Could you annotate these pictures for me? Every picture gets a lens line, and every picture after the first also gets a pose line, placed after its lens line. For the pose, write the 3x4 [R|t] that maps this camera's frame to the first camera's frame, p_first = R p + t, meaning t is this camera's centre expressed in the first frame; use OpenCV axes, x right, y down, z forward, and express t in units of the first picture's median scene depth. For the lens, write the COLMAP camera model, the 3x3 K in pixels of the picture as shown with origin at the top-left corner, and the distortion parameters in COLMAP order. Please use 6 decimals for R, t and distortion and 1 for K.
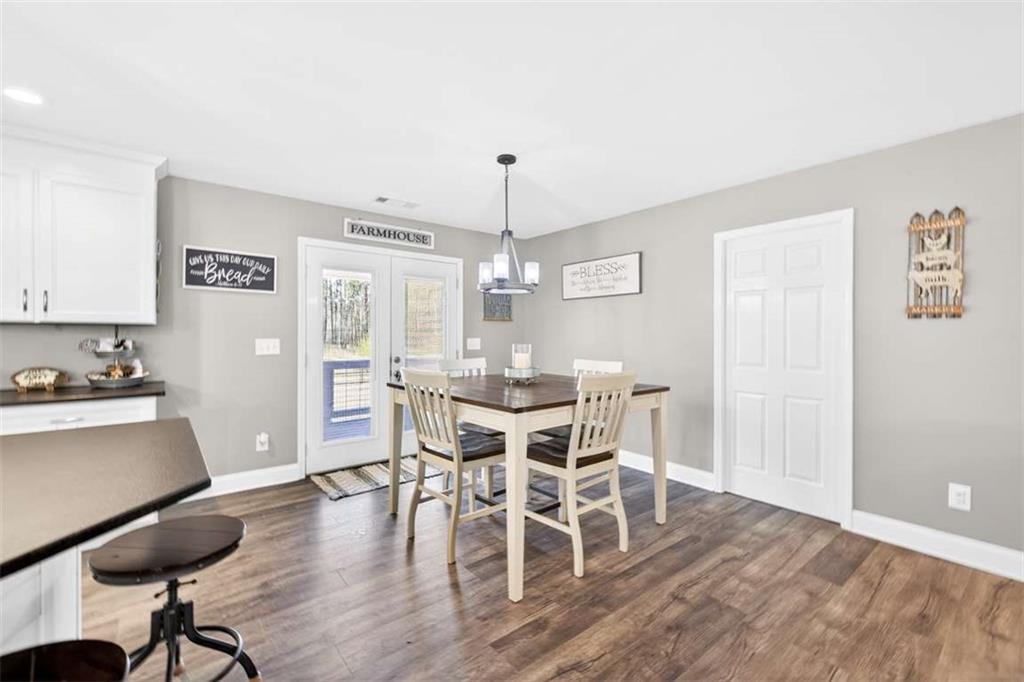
lens RADIAL K [[433.3, 0, 512.2], [0, 433.3, 336.4], [0, 0, 1]] dist [0.000420, -0.000094]
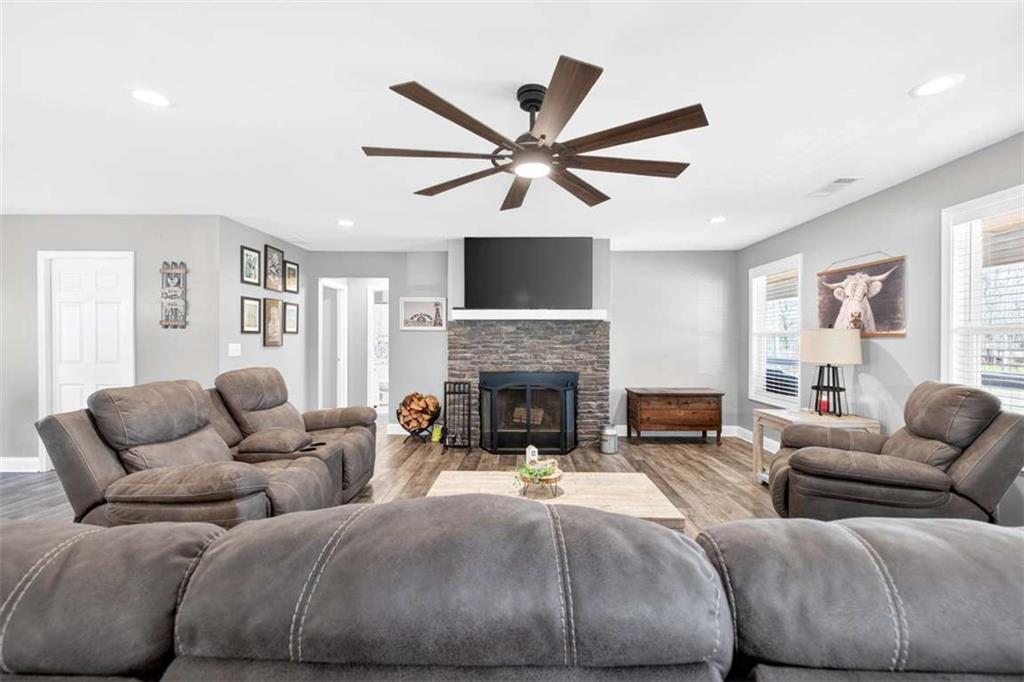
lens RADIAL K [[430.2, 0, 514.0], [0, 430.2, 339.1], [0, 0, 1]] dist [0.003799, 0.000009]
pose [[0.644805, -0.000534, 0.764347, 0.475637], [-0.000274, 1.000000, 0.000930, -0.002443], [-0.764347, -0.000809, 0.644805, -0.853291]]
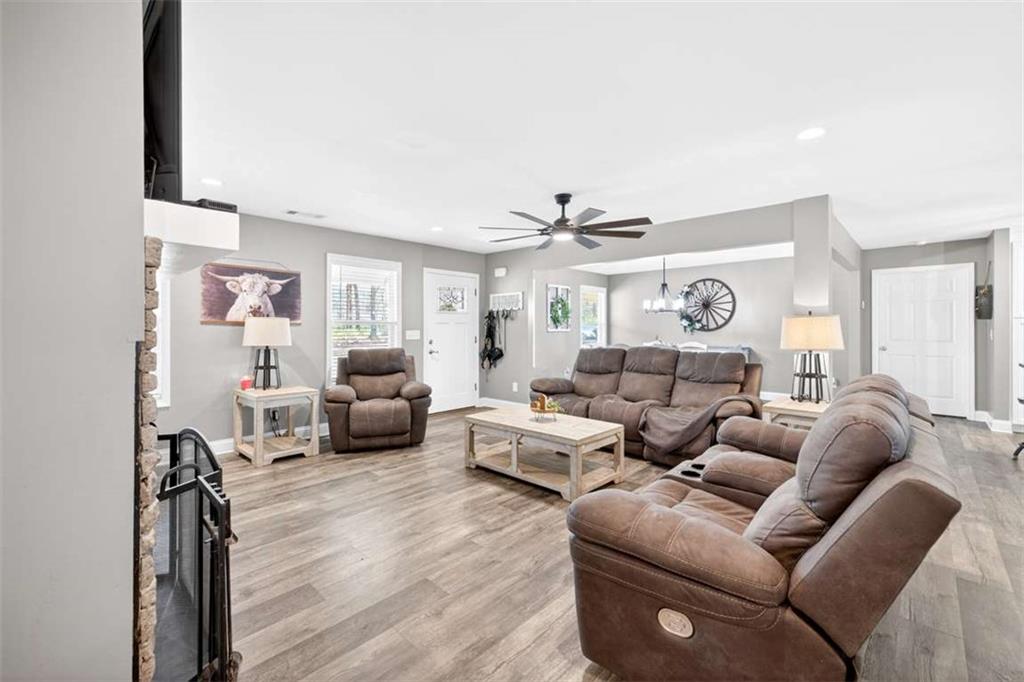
lens RADIAL K [[431.9, 0, 512.2], [0, 431.9, 329.2], [0, 0, 1]] dist [0.006298, -0.000255]
pose [[-0.989993, -0.000322, -0.141113, 1.331626], [-0.000362, 1.000000, 0.000257, 0.006729], [0.141113, 0.000306, -0.989993, 0.786856]]
